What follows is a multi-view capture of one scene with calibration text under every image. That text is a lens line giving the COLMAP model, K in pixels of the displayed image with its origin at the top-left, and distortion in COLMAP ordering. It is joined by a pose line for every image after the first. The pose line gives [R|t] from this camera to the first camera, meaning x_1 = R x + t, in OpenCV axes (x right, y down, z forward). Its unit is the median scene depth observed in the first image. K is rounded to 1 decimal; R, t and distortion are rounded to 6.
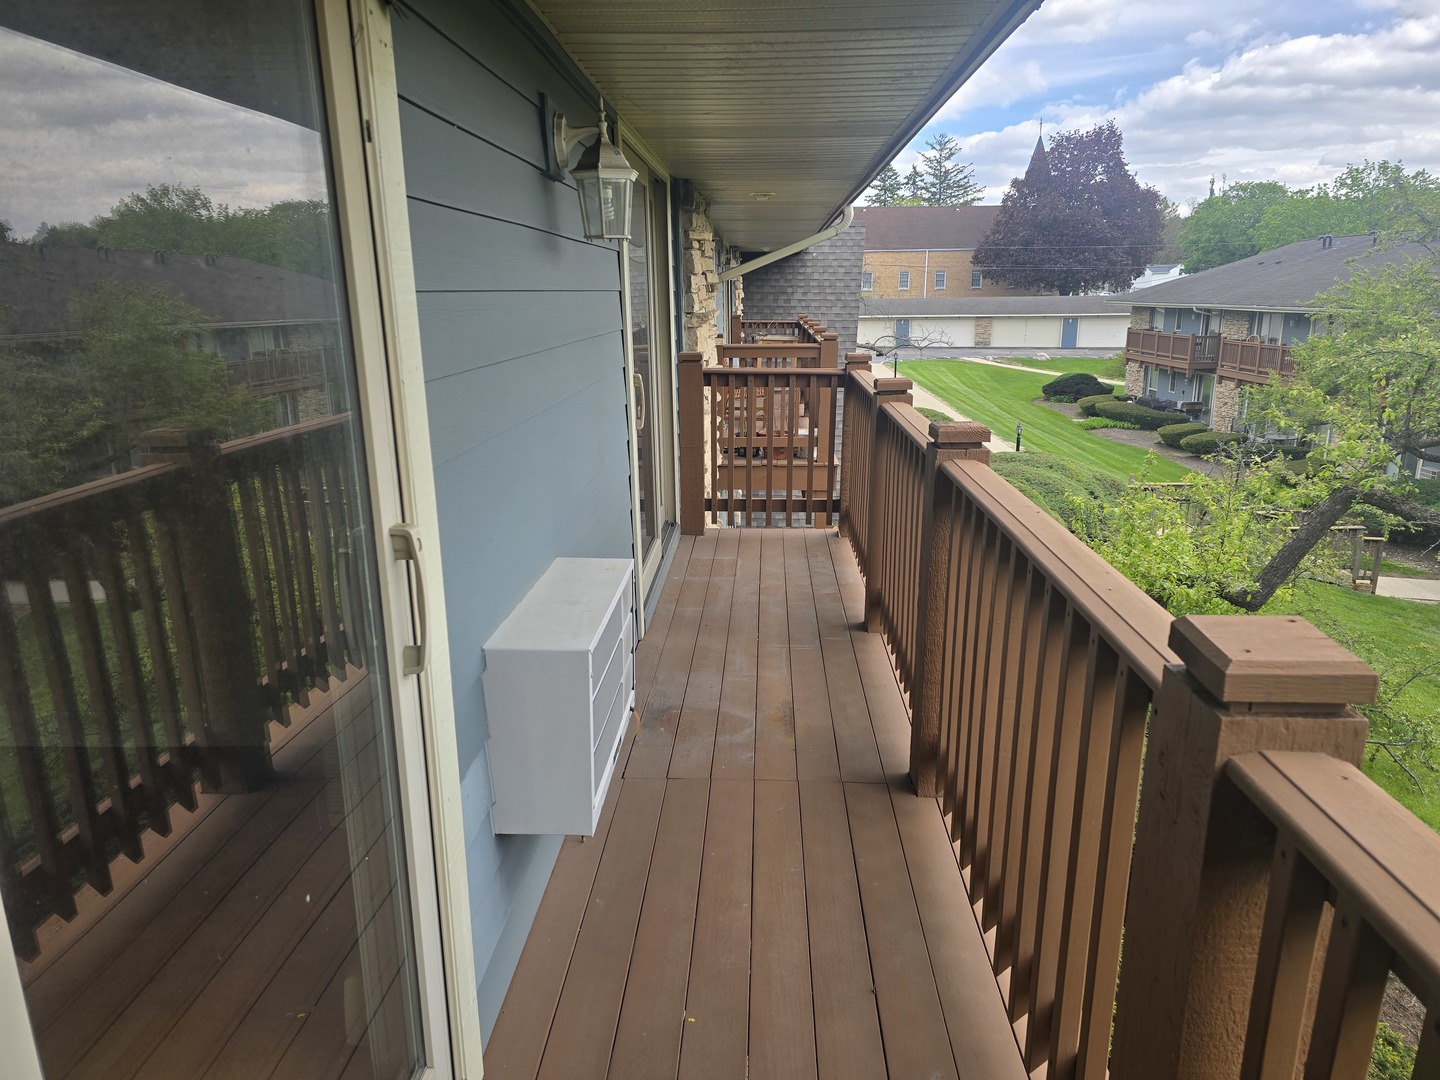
lens RADIAL K [[956.9, 0, 699.7], [0, 956.9, 538.7], [0, 0, 1]] dist [0.069556, -0.073645]
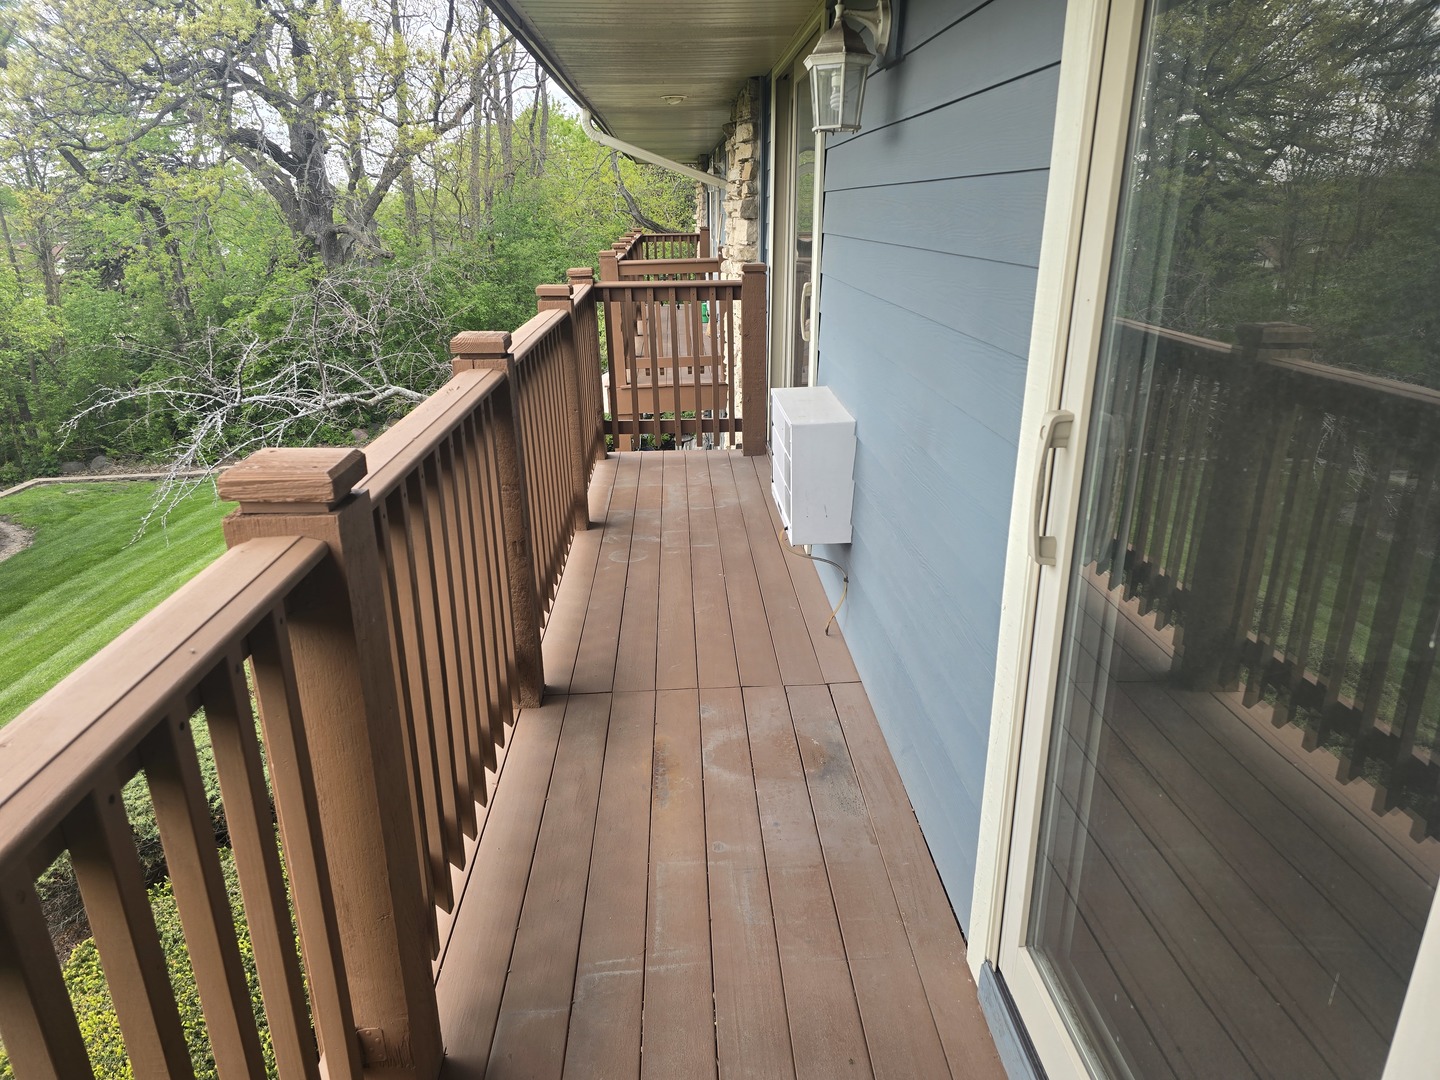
lens RADIAL K [[966.3, 0, 720.0], [0, 966.3, 540.0], [0, 0, 1]] dist [0.079742, -0.081610]
pose [[-0.993117, 0.057791, -0.101881, 0.053290], [-0.008505, 0.831934, 0.554810, -0.184362], [0.116821, 0.551857, -0.825716, 0.724870]]
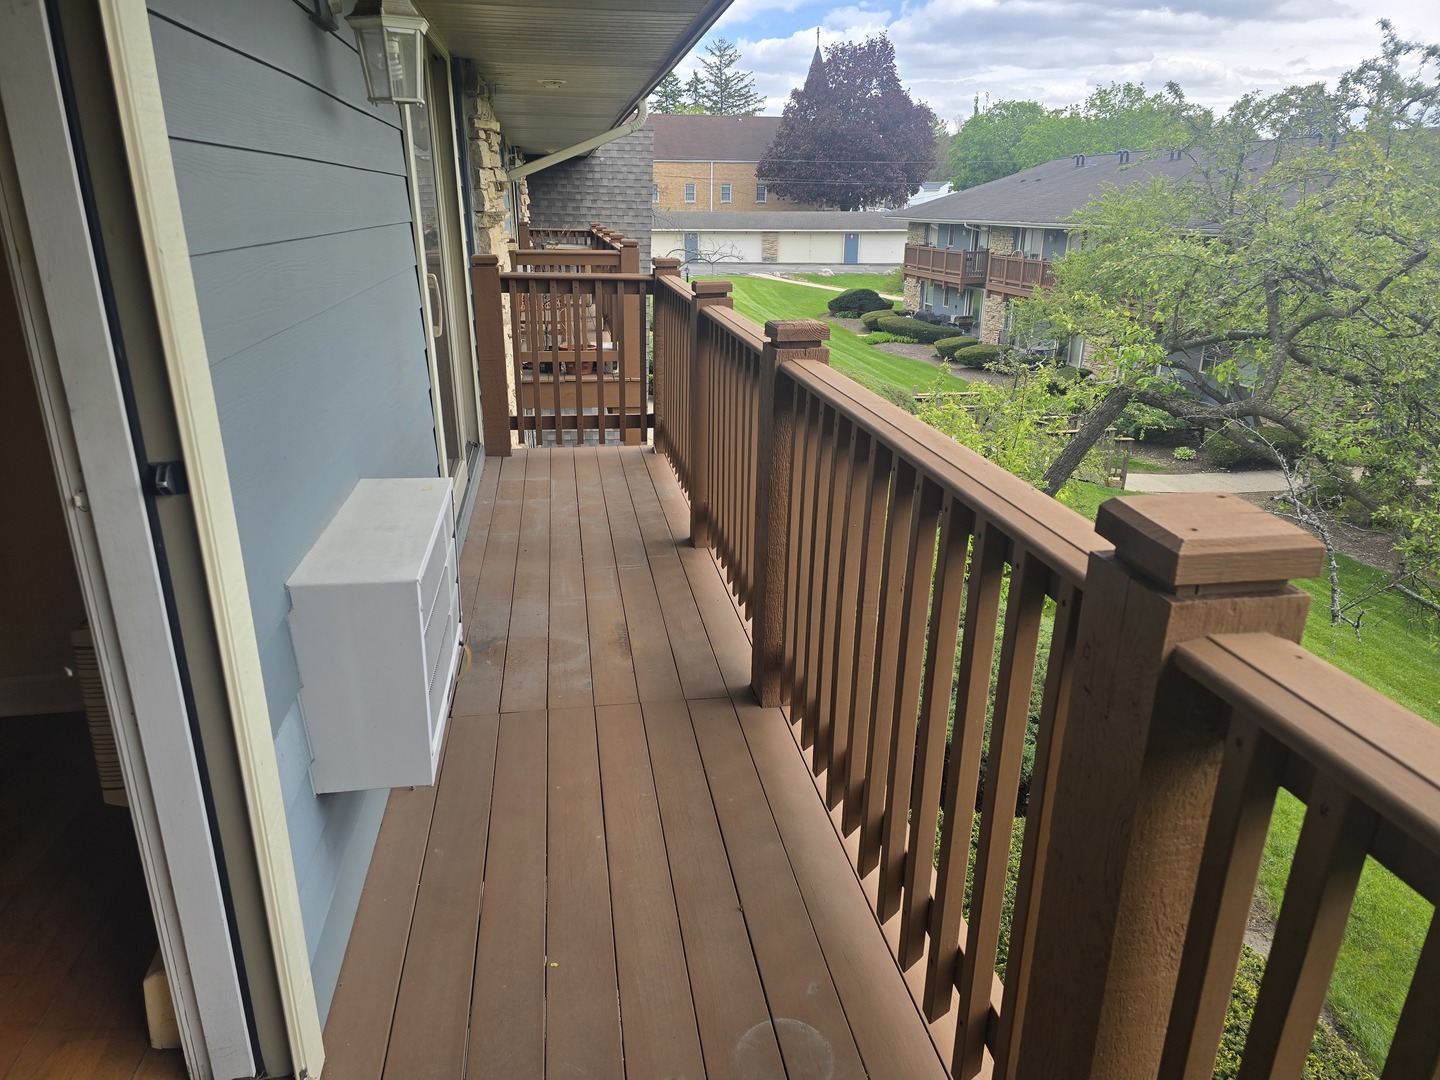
lens RADIAL K [[970.1, 0, 700.1], [0, 970.1, 543.6], [0, 0, 1]] dist [0.057005, -0.049866]
pose [[0.977243, -0.055490, 0.204736, -0.011912], [0.038140, 0.995413, 0.087740, 0.004342], [-0.208666, -0.077934, 0.974877, 0.022734]]
